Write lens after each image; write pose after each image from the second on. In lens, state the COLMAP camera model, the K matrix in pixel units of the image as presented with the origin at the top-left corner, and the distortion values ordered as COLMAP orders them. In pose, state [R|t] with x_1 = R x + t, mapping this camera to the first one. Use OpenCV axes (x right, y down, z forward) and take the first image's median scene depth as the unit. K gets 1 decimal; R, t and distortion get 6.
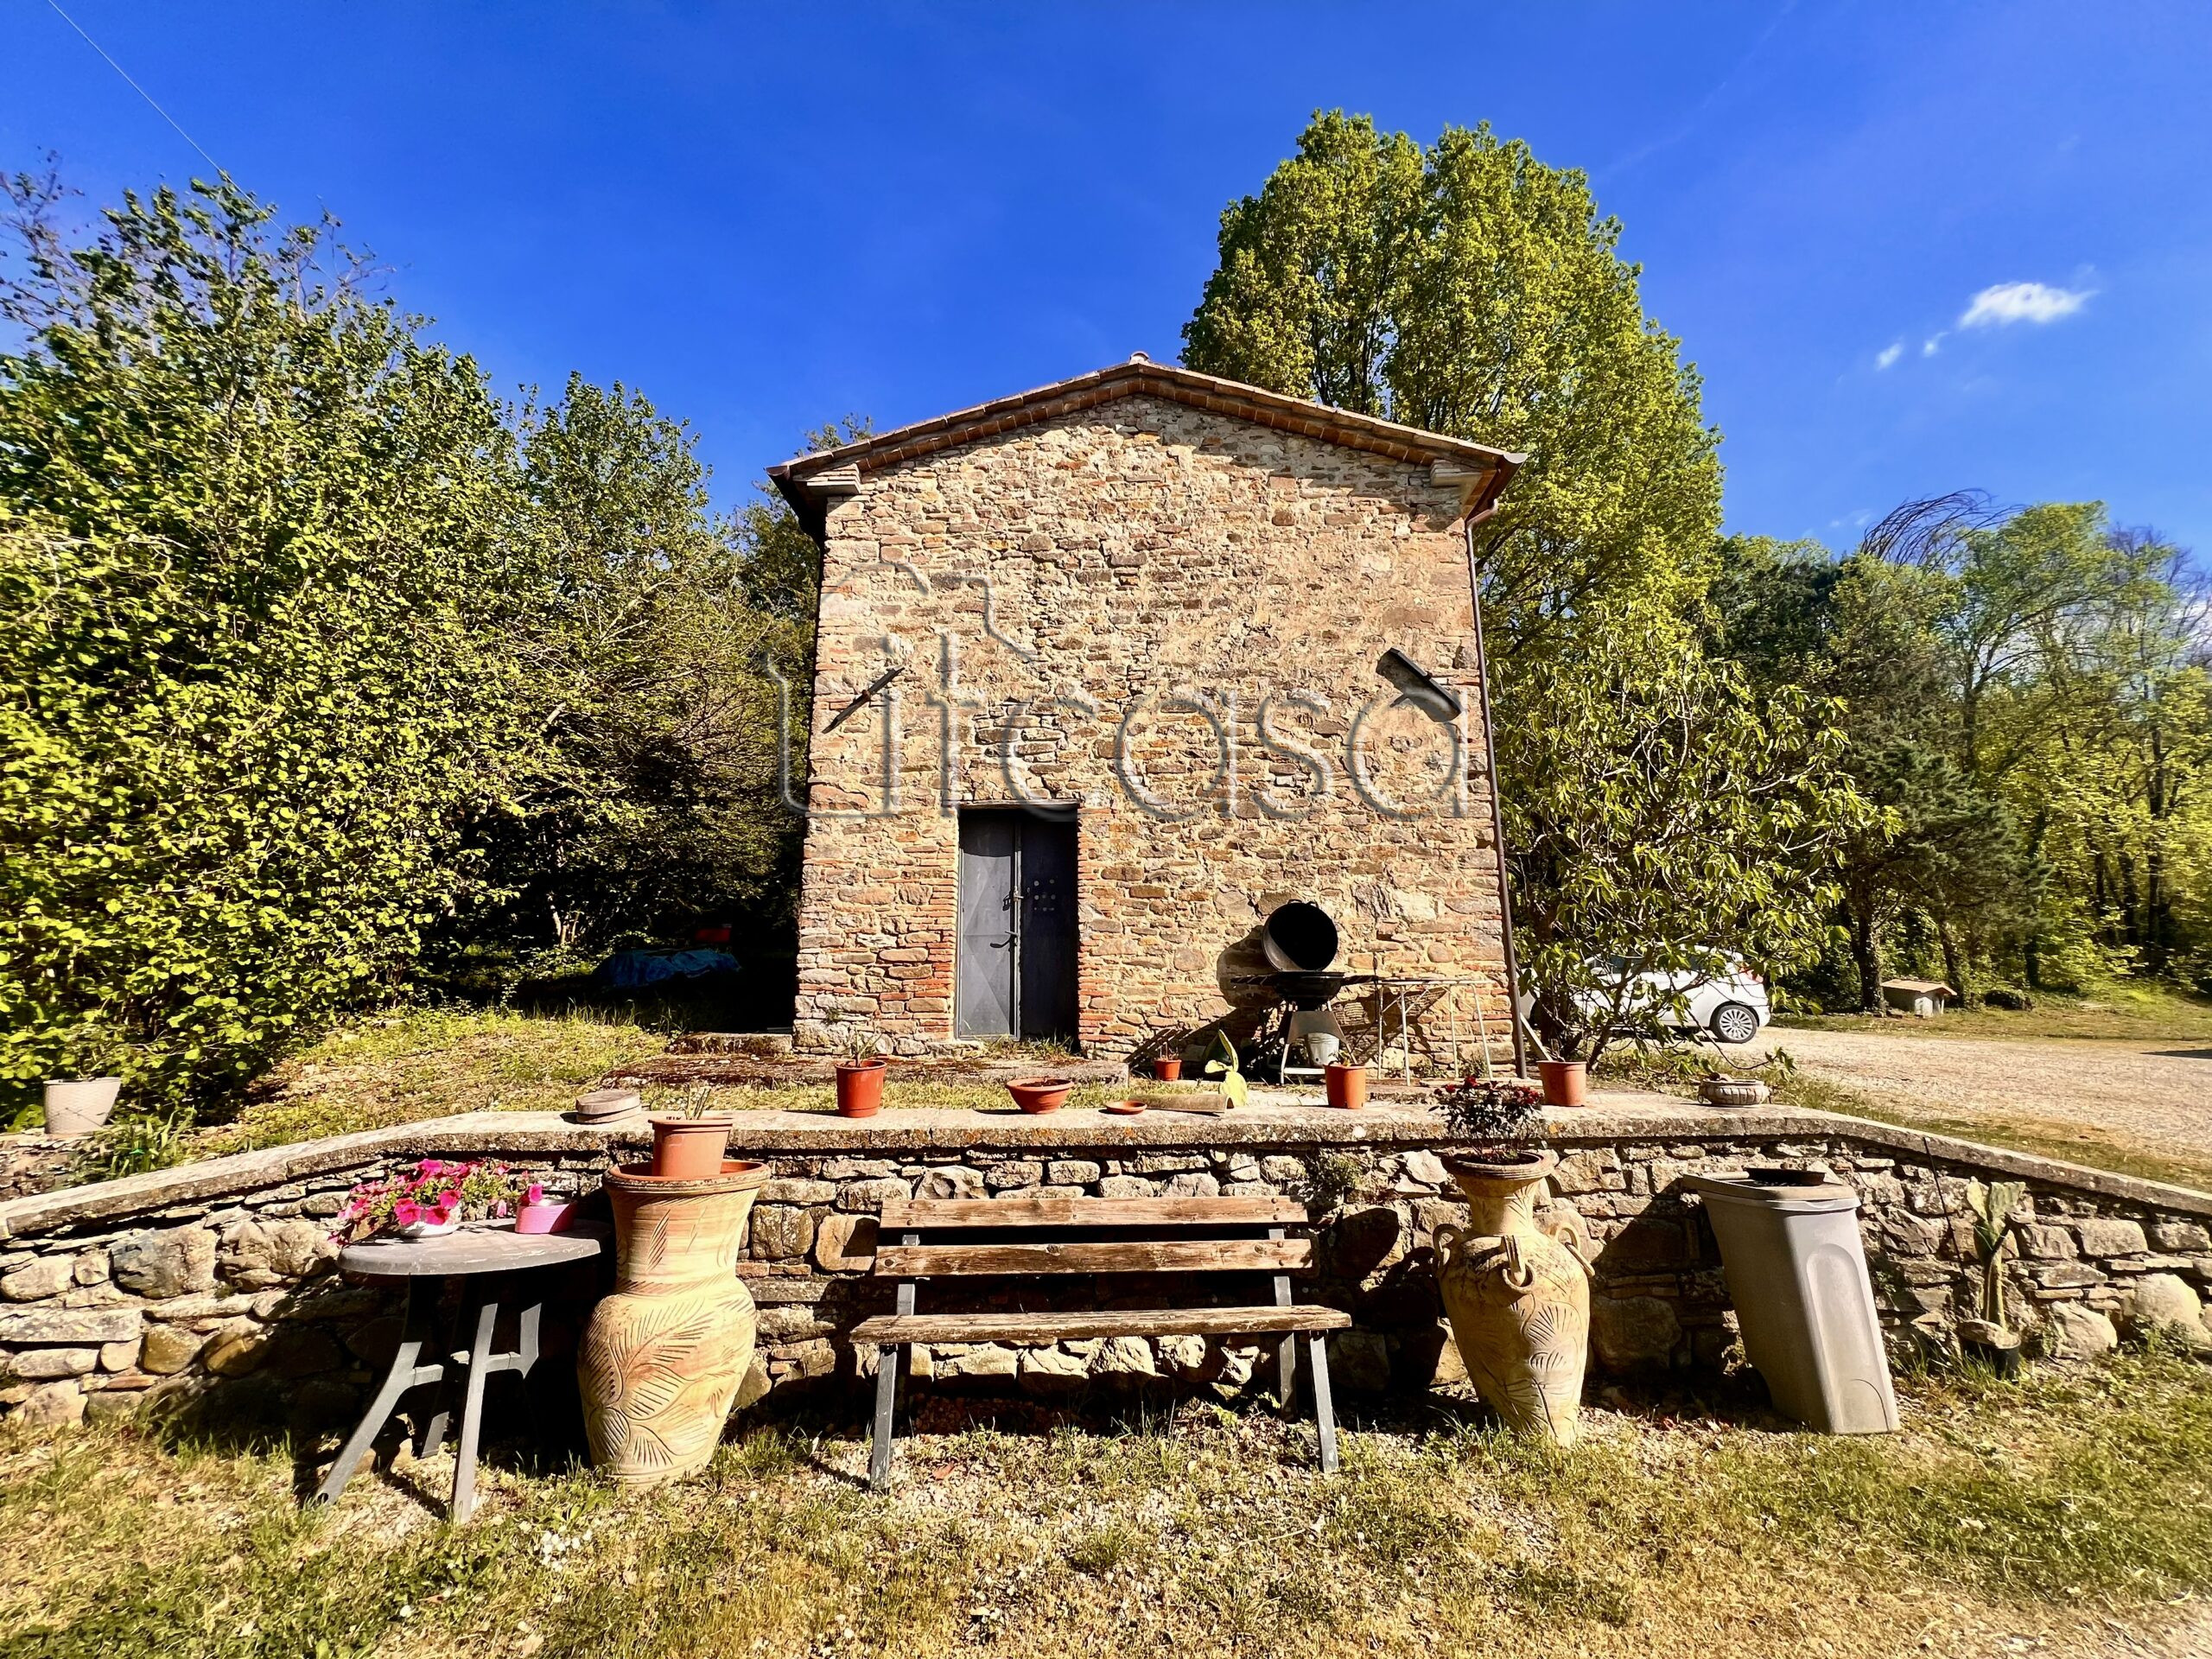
lens RADIAL K [[885.5, 0, 1097.8], [0, 885.5, 825.5], [0, 0, 1]] dist [-0.002825, -0.000078]
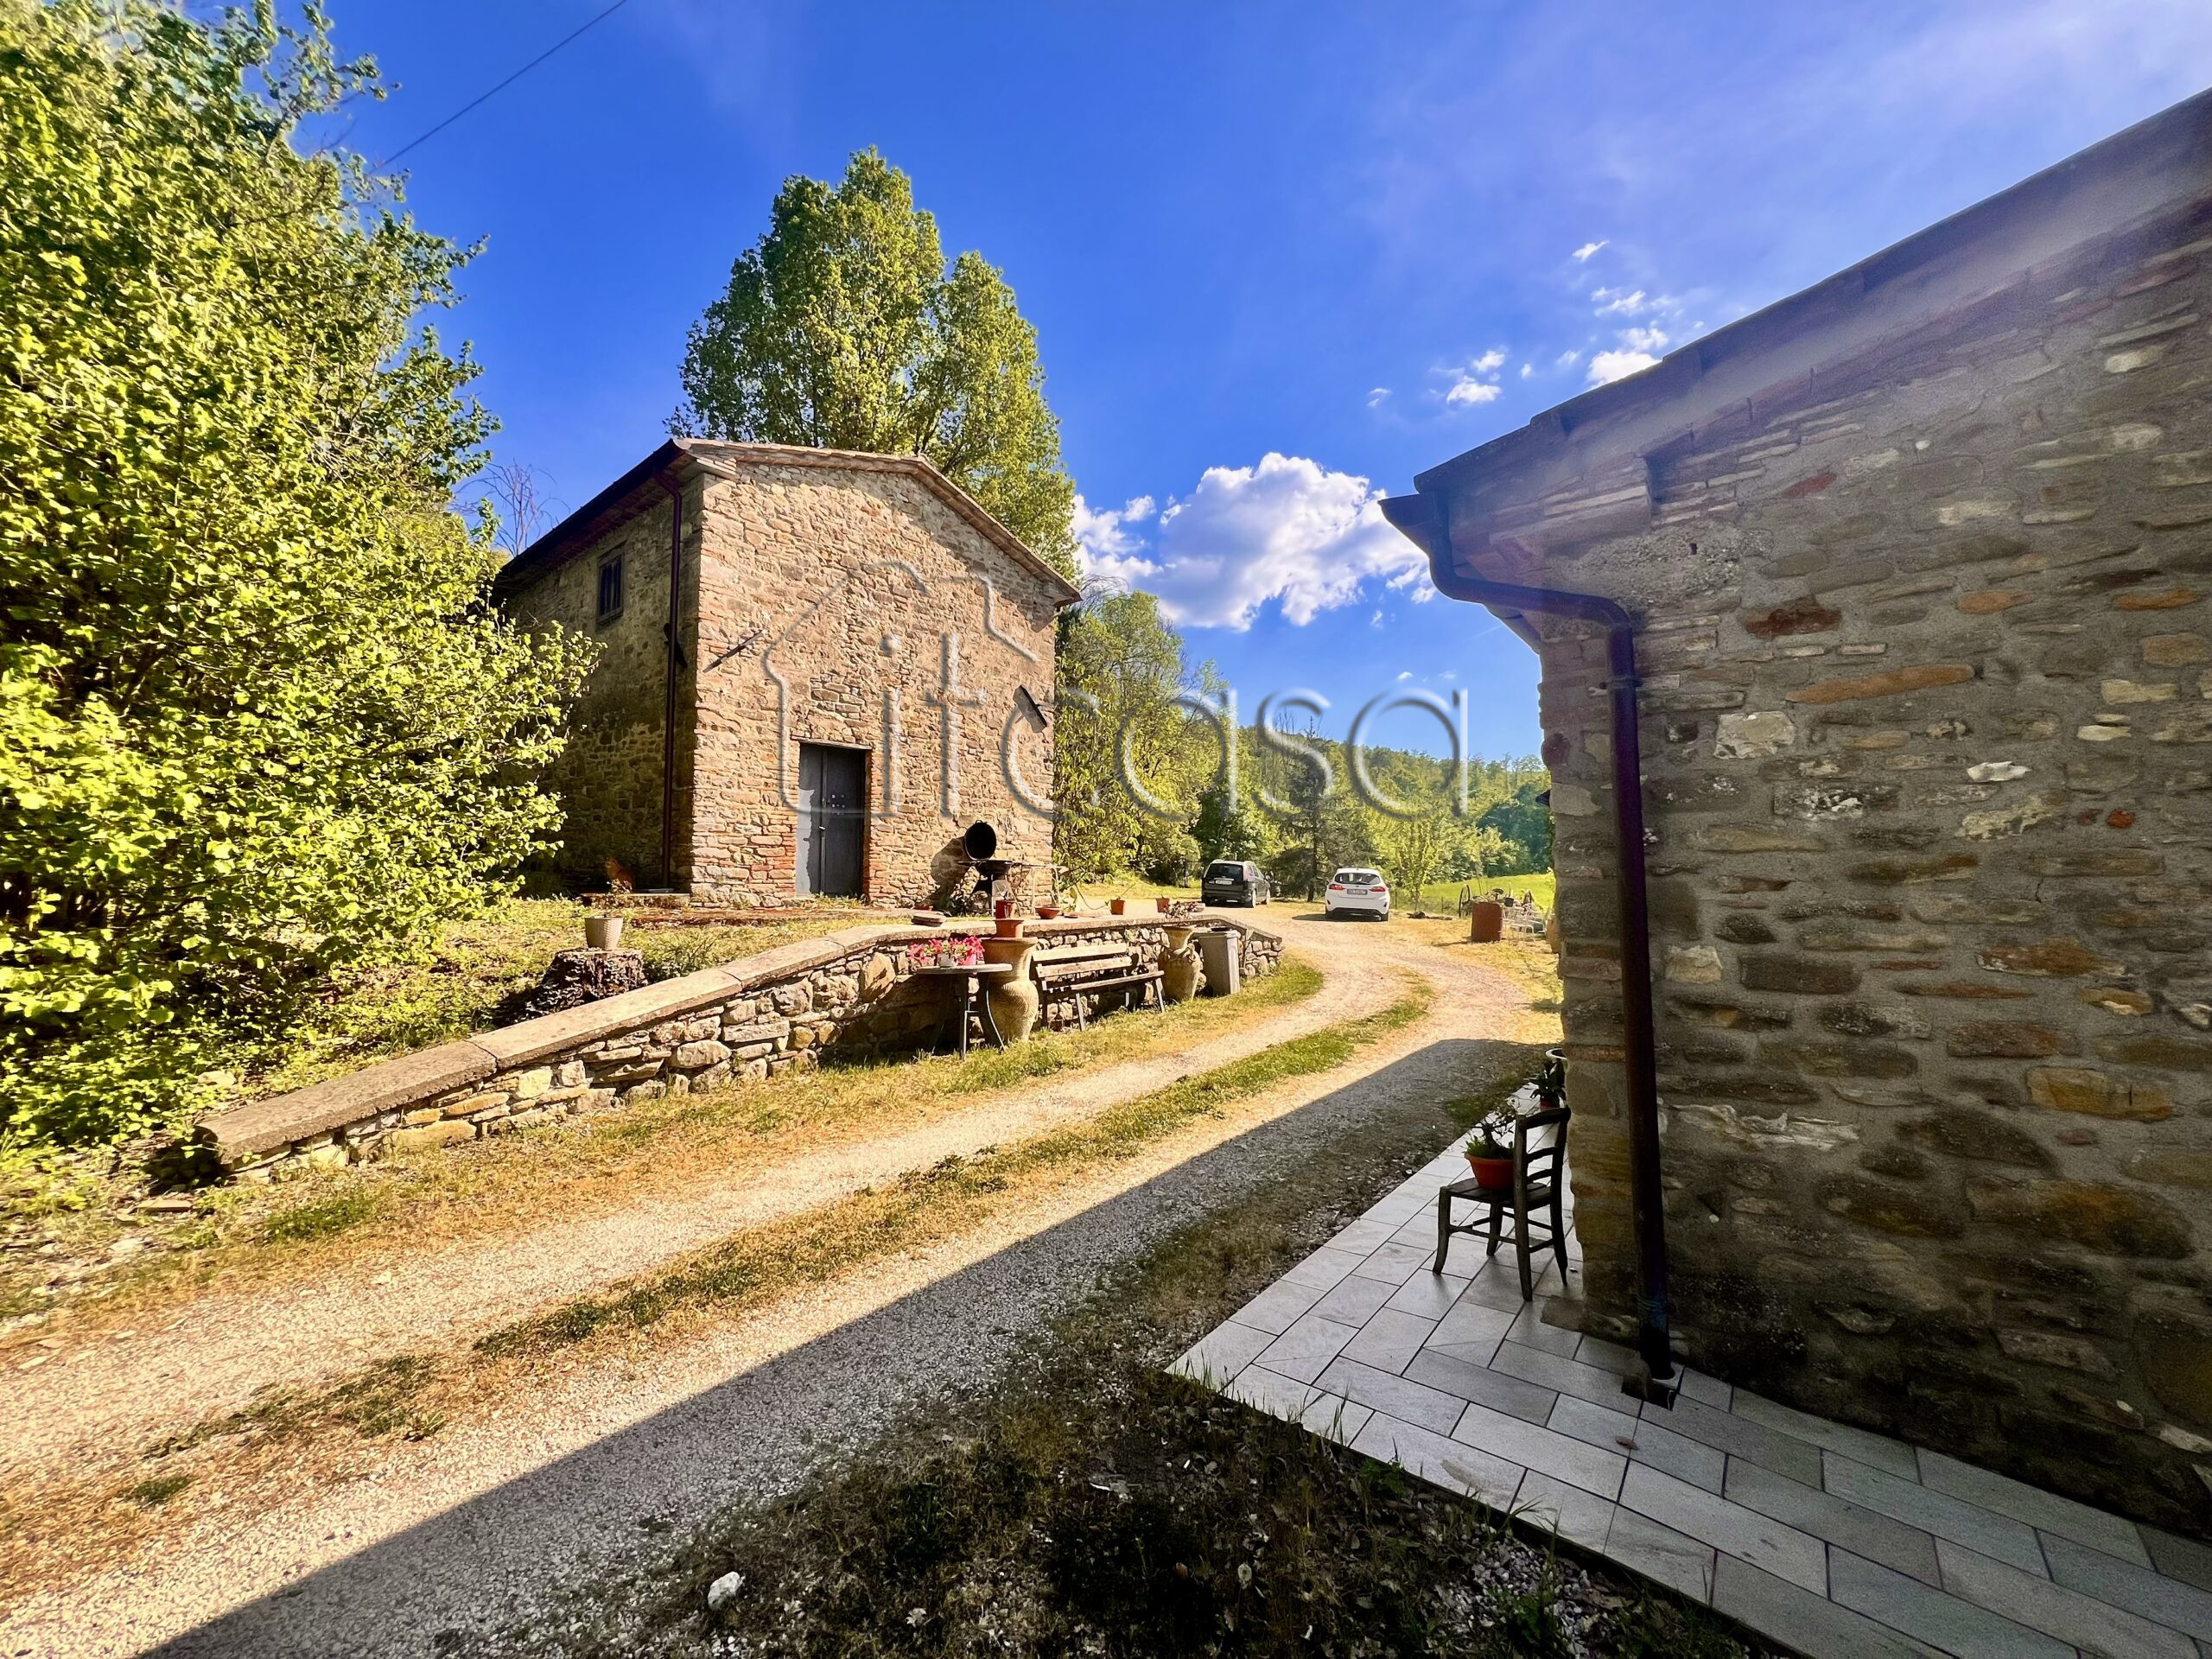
lens RADIAL K [[885.5, 0, 1112.0], [0, 885.5, 828.8], [0, 0, 1]] dist [-0.002825, -0.000078]
pose [[0.624429, 0.053815, 0.779225, -0.969842], [-0.167295, 0.983687, 0.066125, -0.061713], [-0.762955, -0.171651, 0.623246, -0.327190]]
